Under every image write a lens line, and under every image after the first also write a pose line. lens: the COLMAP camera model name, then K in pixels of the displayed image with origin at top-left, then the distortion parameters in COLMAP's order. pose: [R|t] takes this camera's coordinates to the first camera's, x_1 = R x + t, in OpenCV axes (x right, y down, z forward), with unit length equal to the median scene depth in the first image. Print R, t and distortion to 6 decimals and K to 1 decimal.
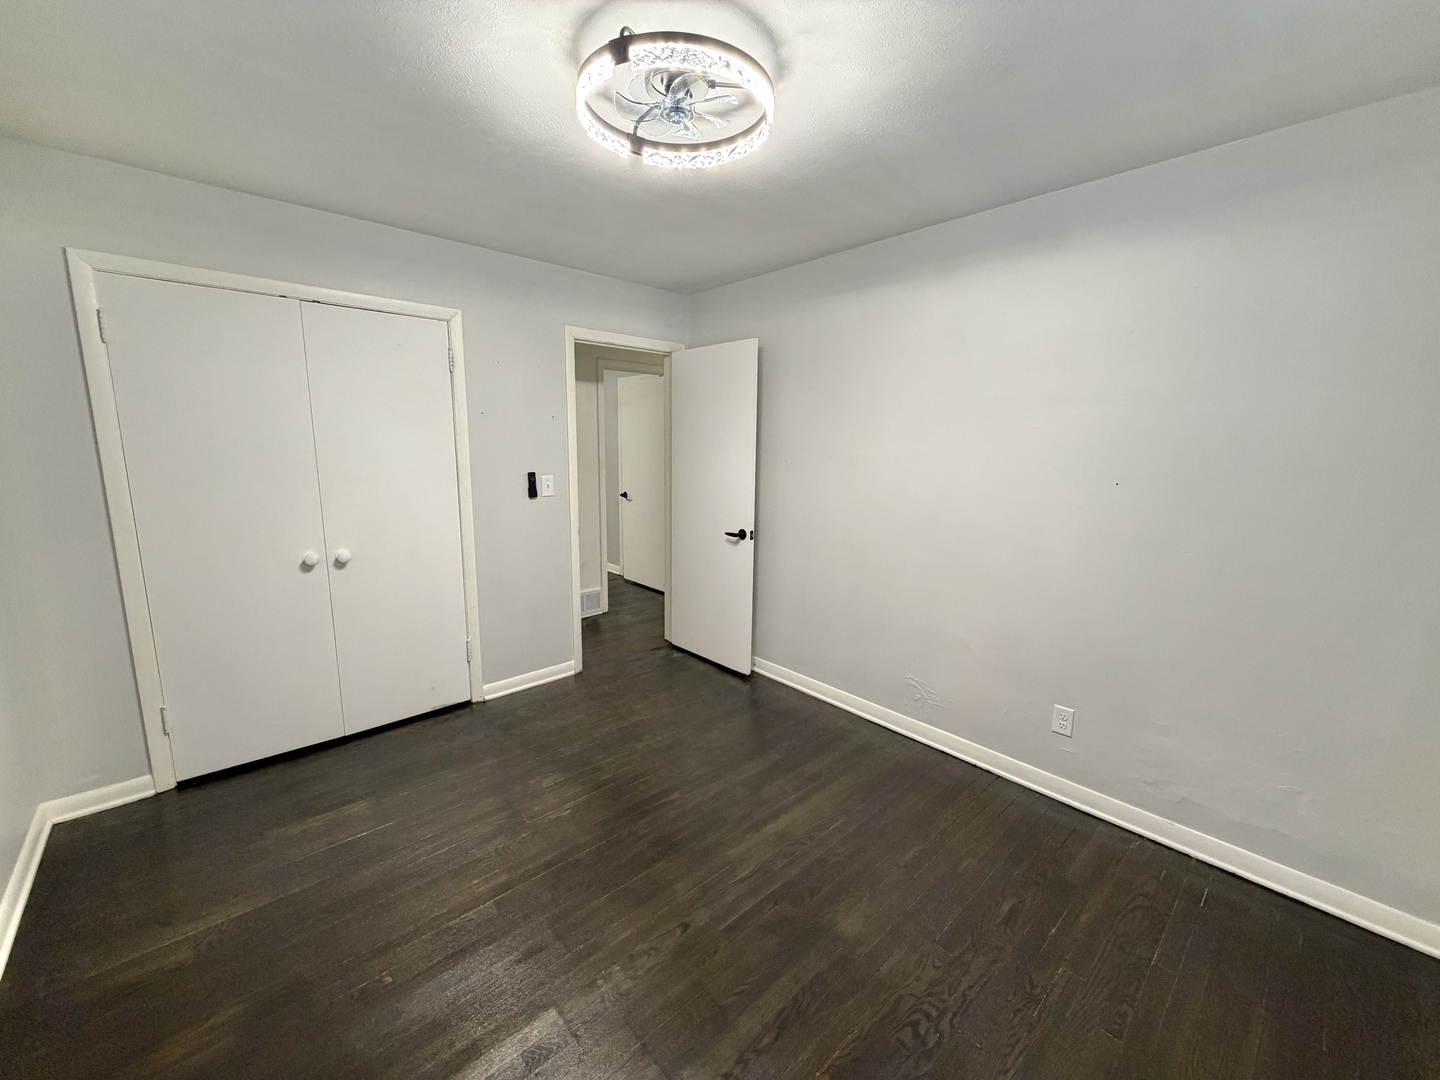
lens RADIAL K [[572.0, 0, 714.5], [0, 572.0, 540.1], [0, 0, 1]] dist [0.000183, -0.000424]
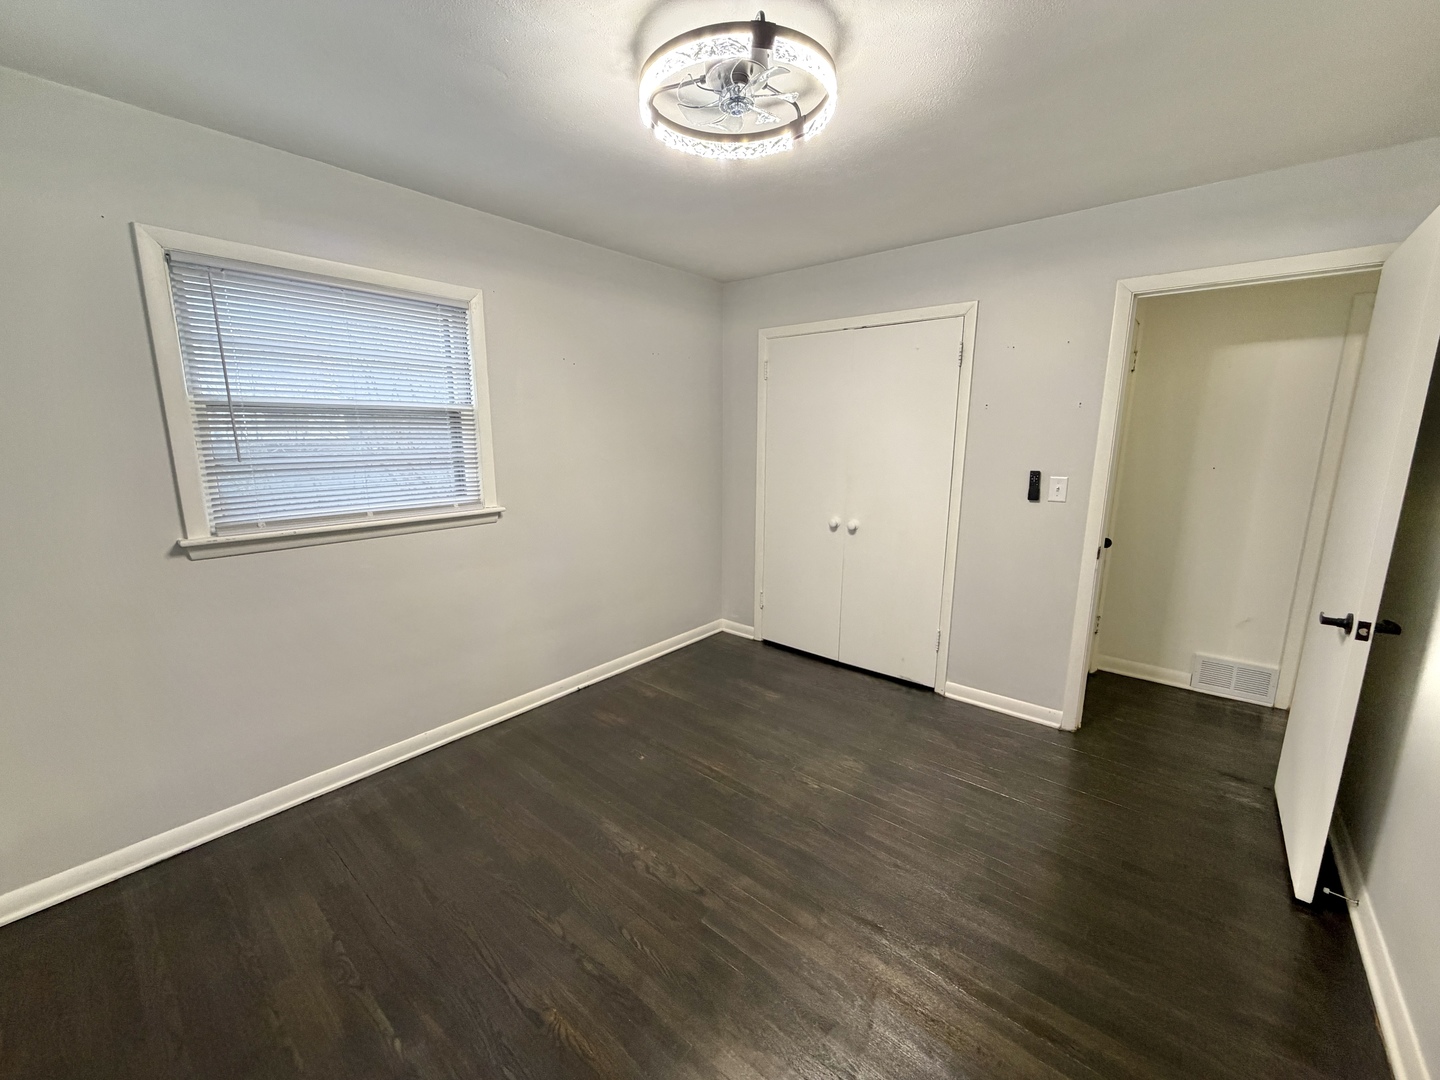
lens RADIAL K [[572.0, 0, 714.5], [0, 572.0, 540.1], [0, 0, 1]] dist [0.000183, -0.000424]
pose [[0.128250, 0.173535, -0.976441, 0.585962], [-0.168353, 0.974092, 0.151005, -0.082441], [0.977348, 0.145020, 0.154143, 0.516693]]
